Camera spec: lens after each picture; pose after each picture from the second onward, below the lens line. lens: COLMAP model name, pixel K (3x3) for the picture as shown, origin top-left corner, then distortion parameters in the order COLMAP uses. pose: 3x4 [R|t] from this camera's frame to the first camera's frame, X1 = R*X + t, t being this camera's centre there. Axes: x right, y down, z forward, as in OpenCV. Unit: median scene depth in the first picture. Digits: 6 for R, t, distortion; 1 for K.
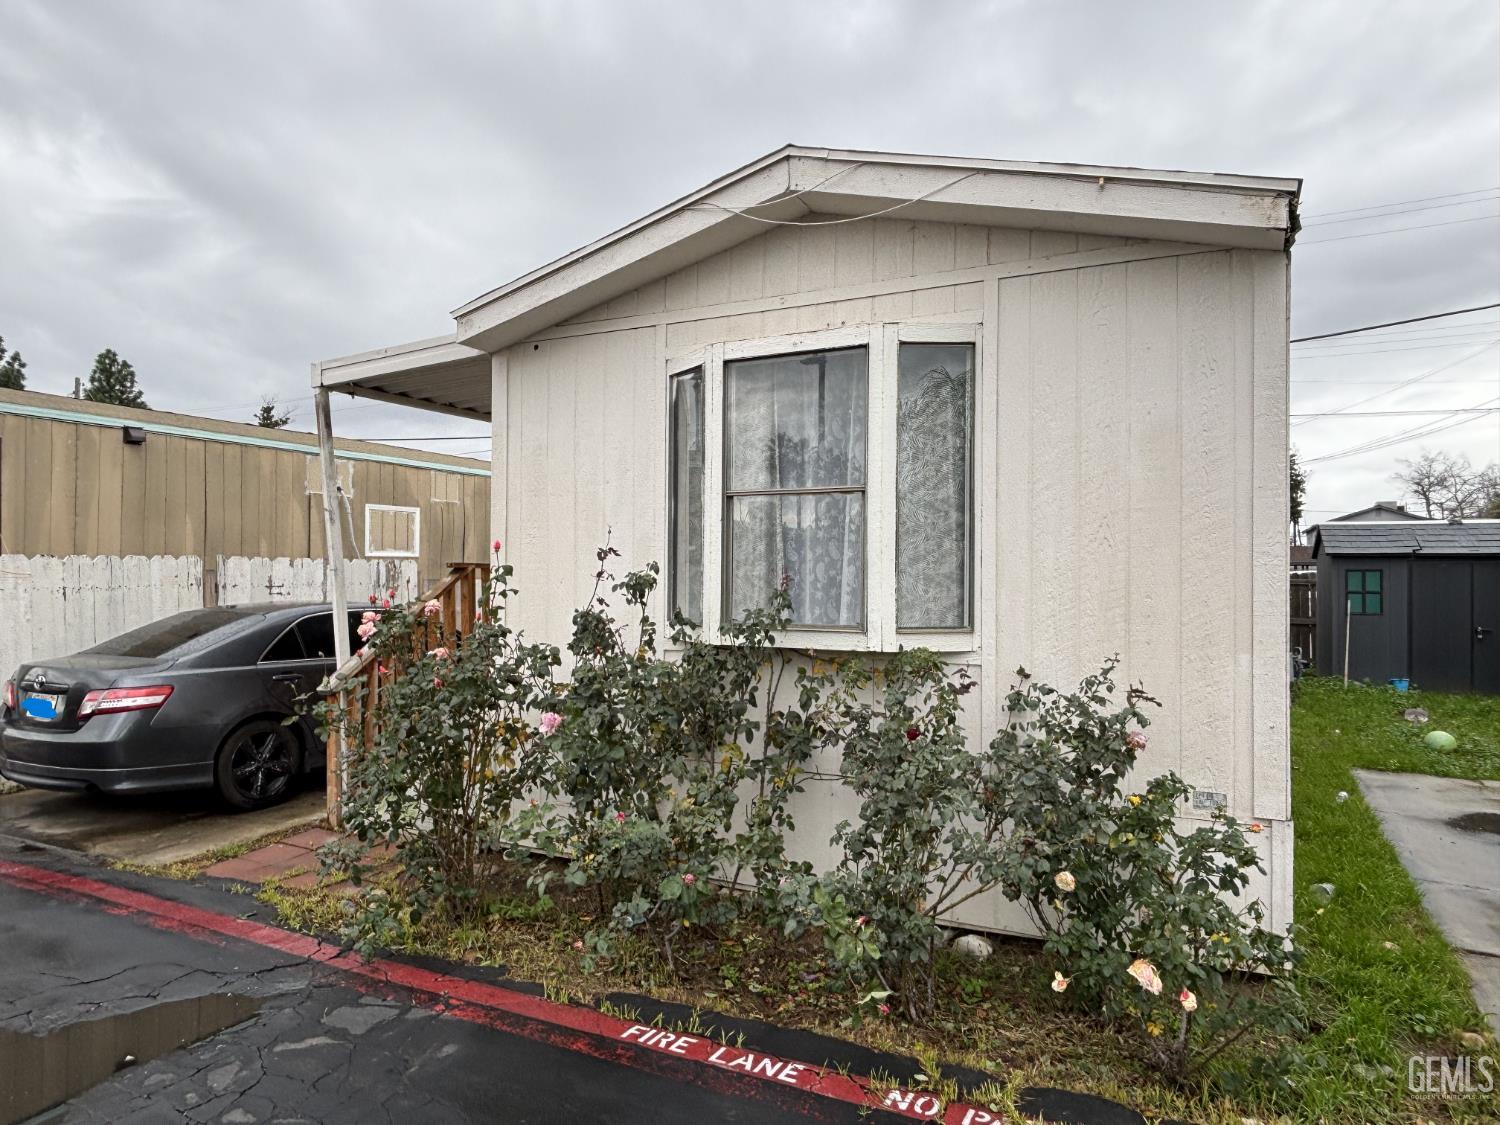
lens RADIAL K [[986.8, 0, 740.8], [0, 986.8, 576.4], [0, 0, 1]] dist [-0.002731, -0.003364]
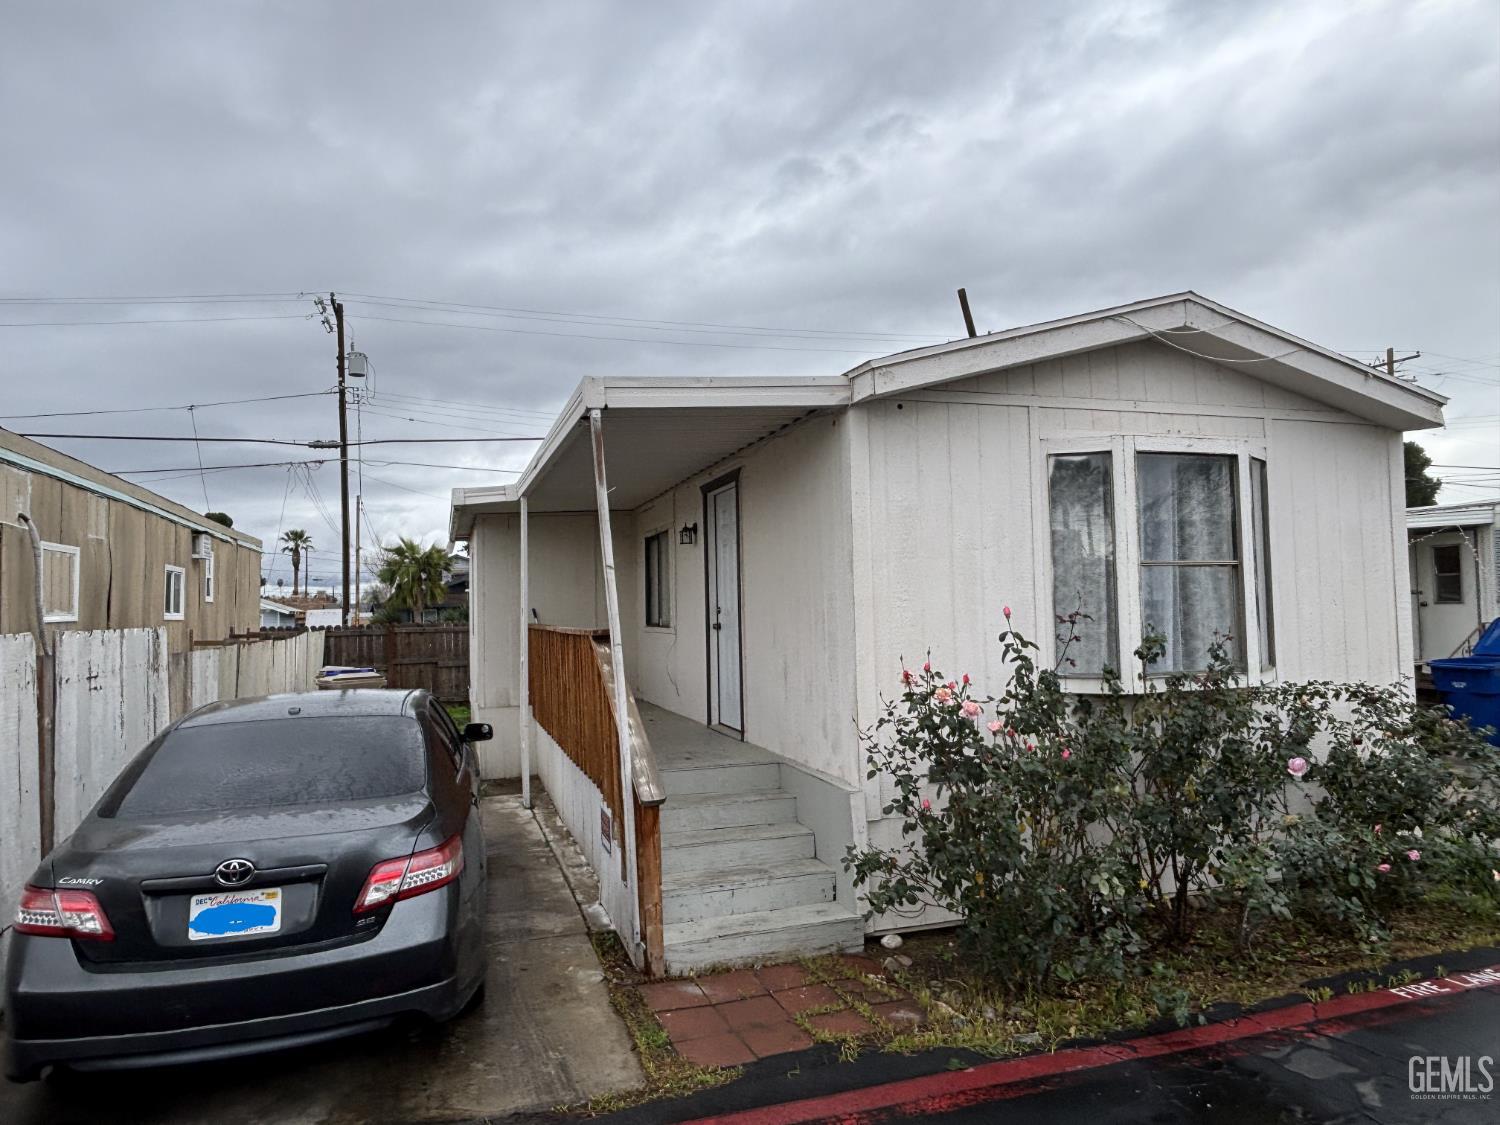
lens RADIAL K [[1004.7, 0, 750.0], [0, 1004.7, 562.5], [0, 0, 1]] dist [-0.004157, -0.002042]
pose [[0.691107, 0.010673, 0.722674, -1.080277], [0.026334, 0.998855, -0.039935, -0.044314], [-0.722272, 0.046630, 0.690035, 0.453578]]
